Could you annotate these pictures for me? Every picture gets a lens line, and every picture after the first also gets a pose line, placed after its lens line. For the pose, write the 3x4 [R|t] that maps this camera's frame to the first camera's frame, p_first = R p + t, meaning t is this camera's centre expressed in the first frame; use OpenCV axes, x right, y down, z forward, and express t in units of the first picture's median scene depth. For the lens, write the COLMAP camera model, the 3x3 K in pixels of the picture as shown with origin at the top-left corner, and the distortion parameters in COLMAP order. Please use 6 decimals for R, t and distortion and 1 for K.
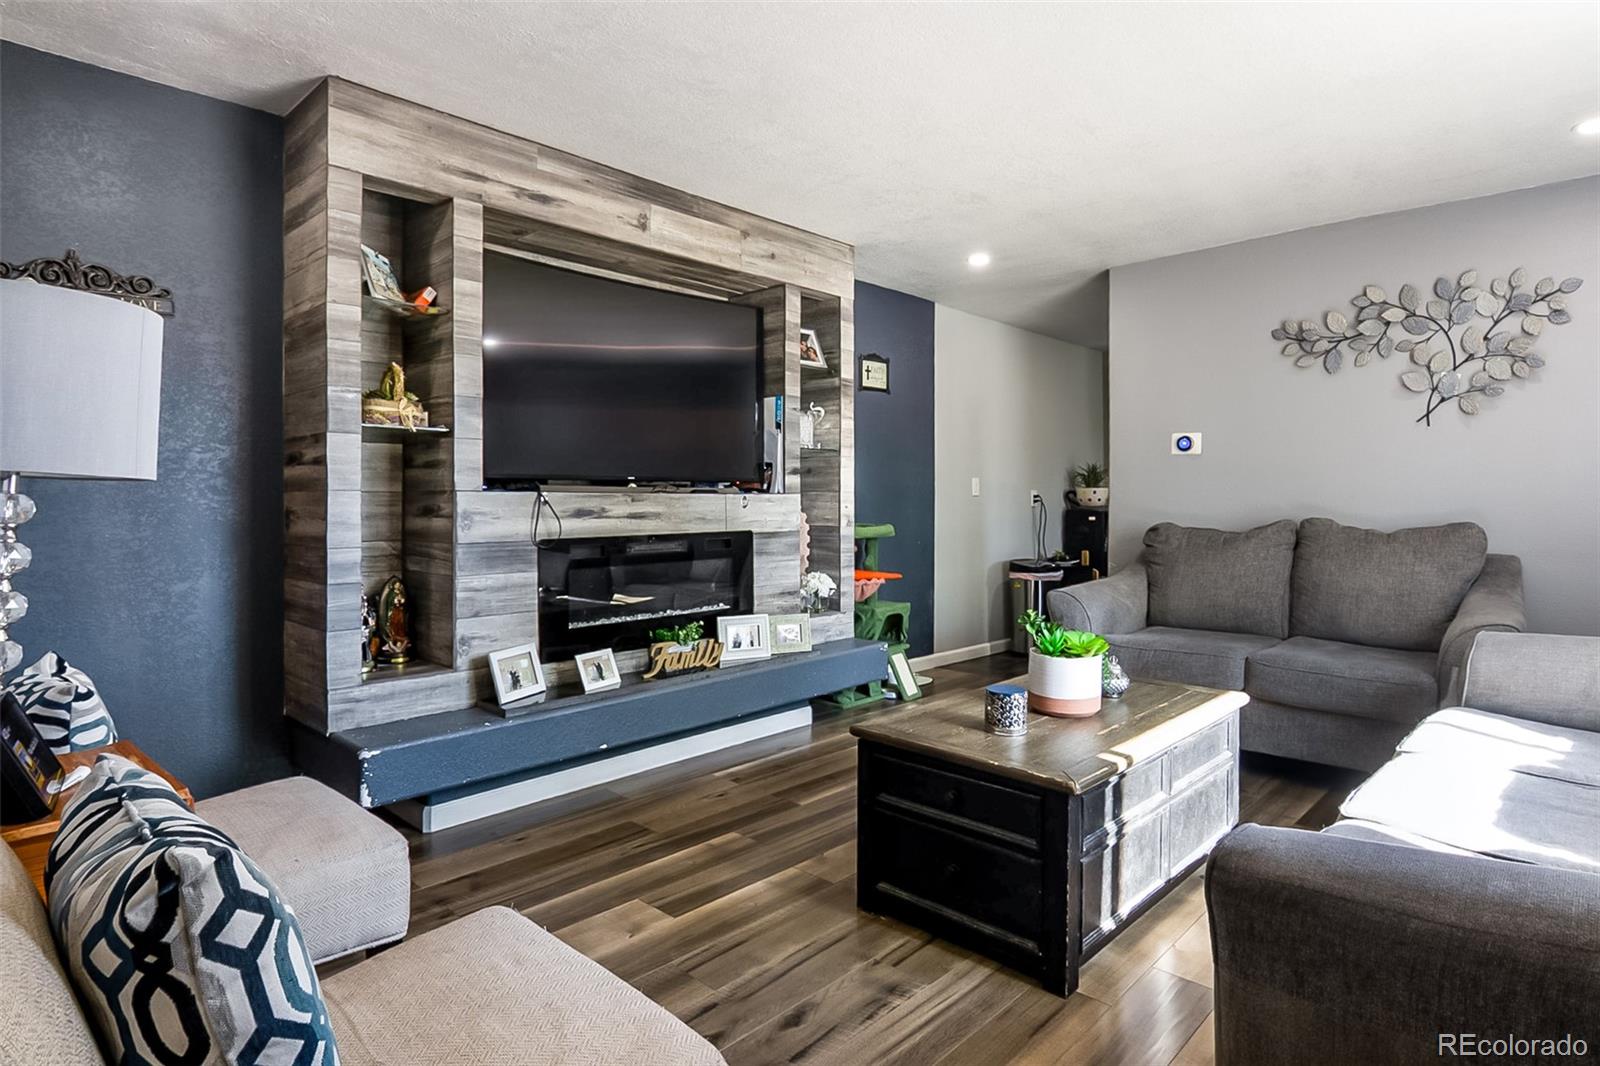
lens RADIAL K [[833.6, 0, 800.2], [0, 833.6, 523.0], [0, 0, 1]] dist [-0.020673, -0.001145]
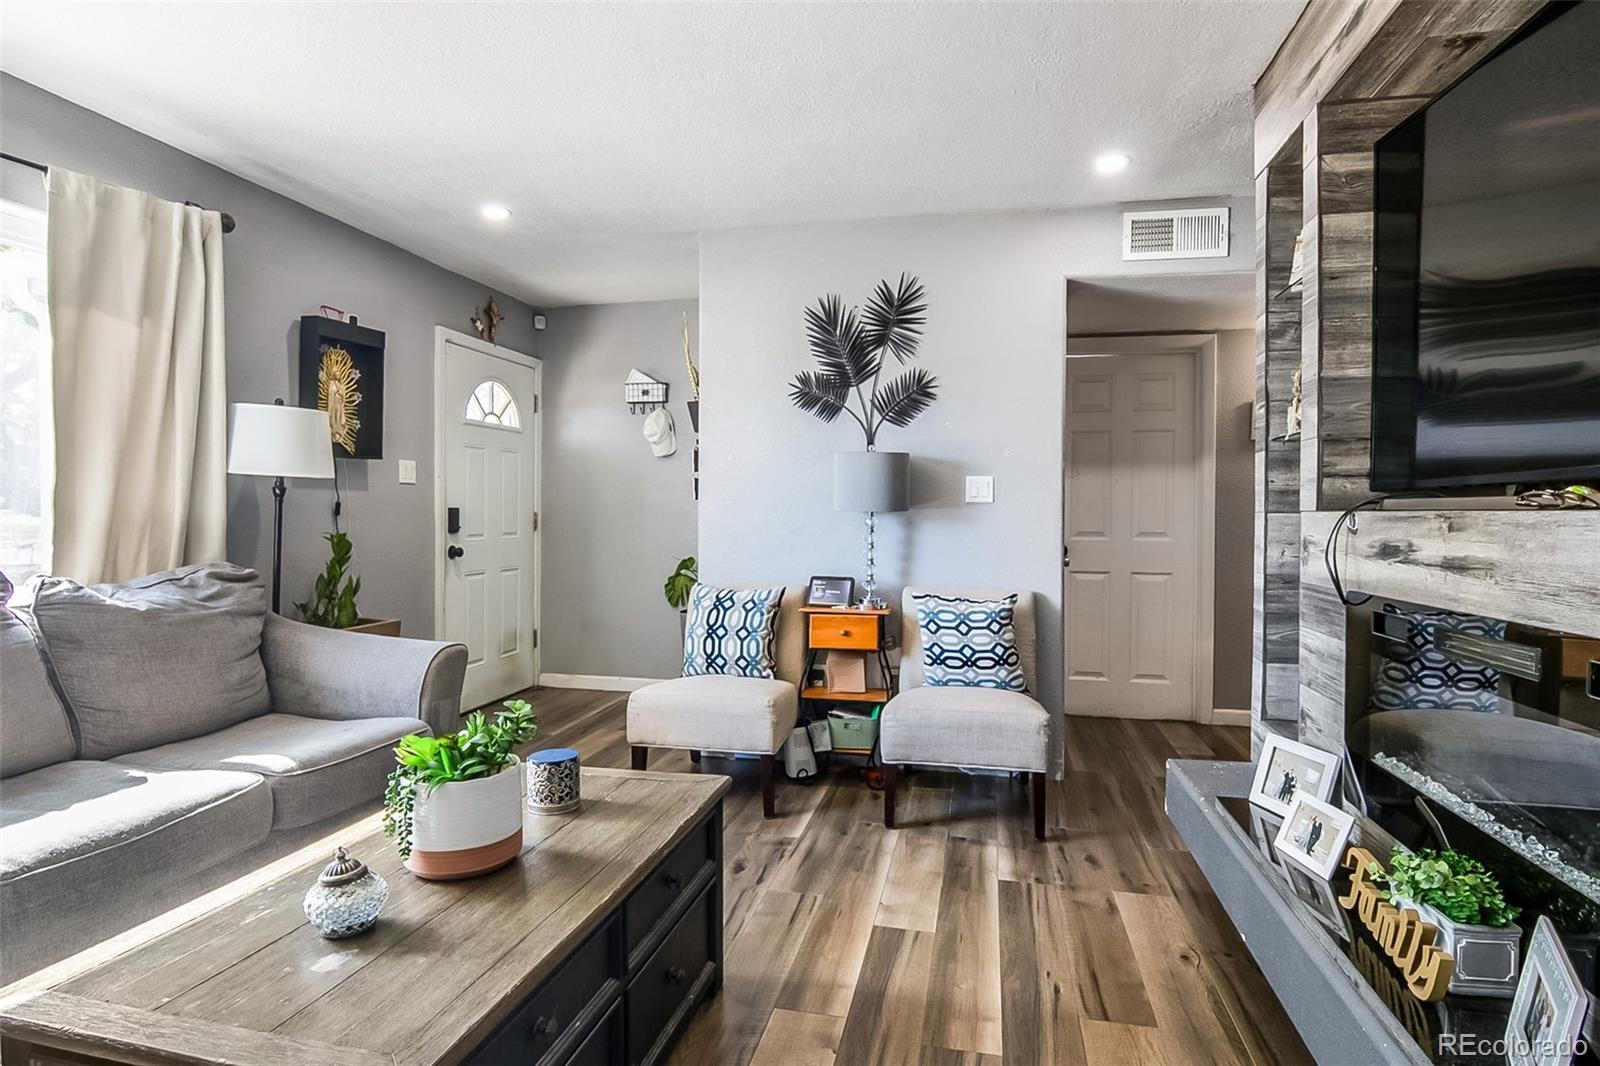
lens RADIAL K [[833.6, 0, 801.9], [0, 833.6, 523.6], [0, 0, 1]] dist [-0.020673, -0.001145]
pose [[-0.846163, 0.009331, -0.532842, 0.393080], [-0.008744, 0.999469, 0.031388, -0.050664], [0.532852, 0.031219, -0.845632, 1.498356]]
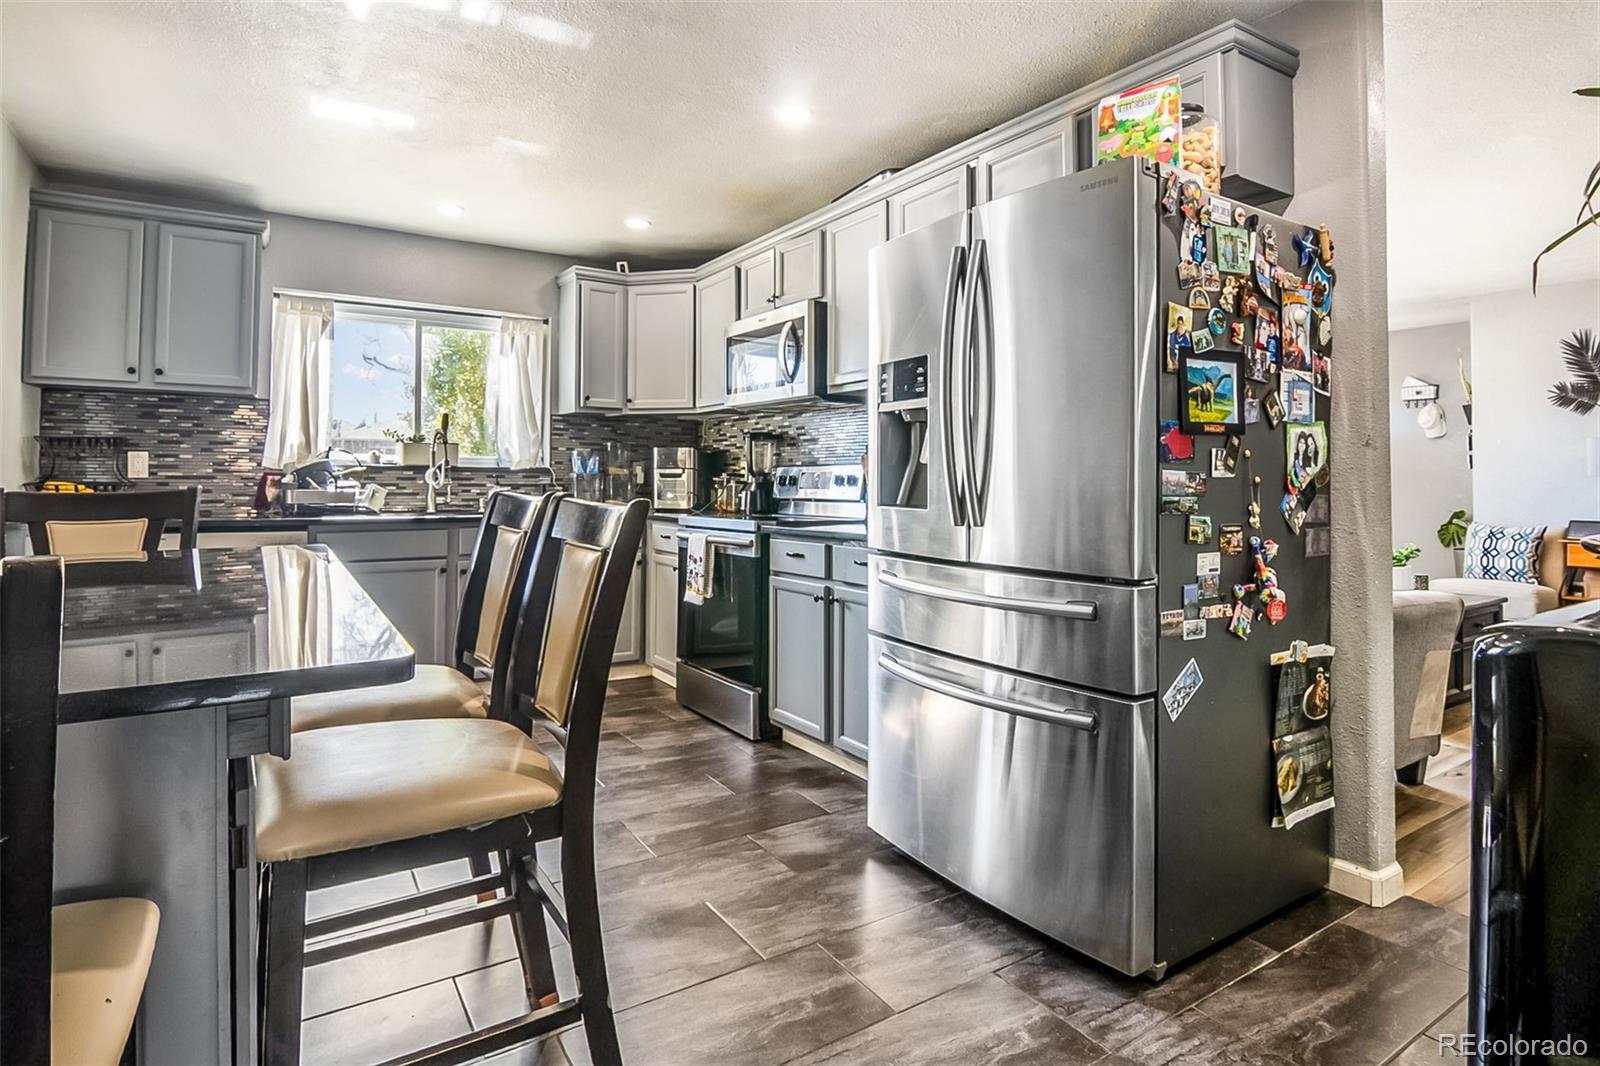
lens RADIAL K [[833.6, 0, 806.9], [0, 833.6, 460.0], [0, 0, 1]] dist [-0.020673, -0.001145]
pose [[-0.977918, 0.006128, 0.208900, 0.746681], [0.004851, 0.999966, -0.006621, -0.057880], [-0.208934, -0.005462, -0.977915, 2.137571]]
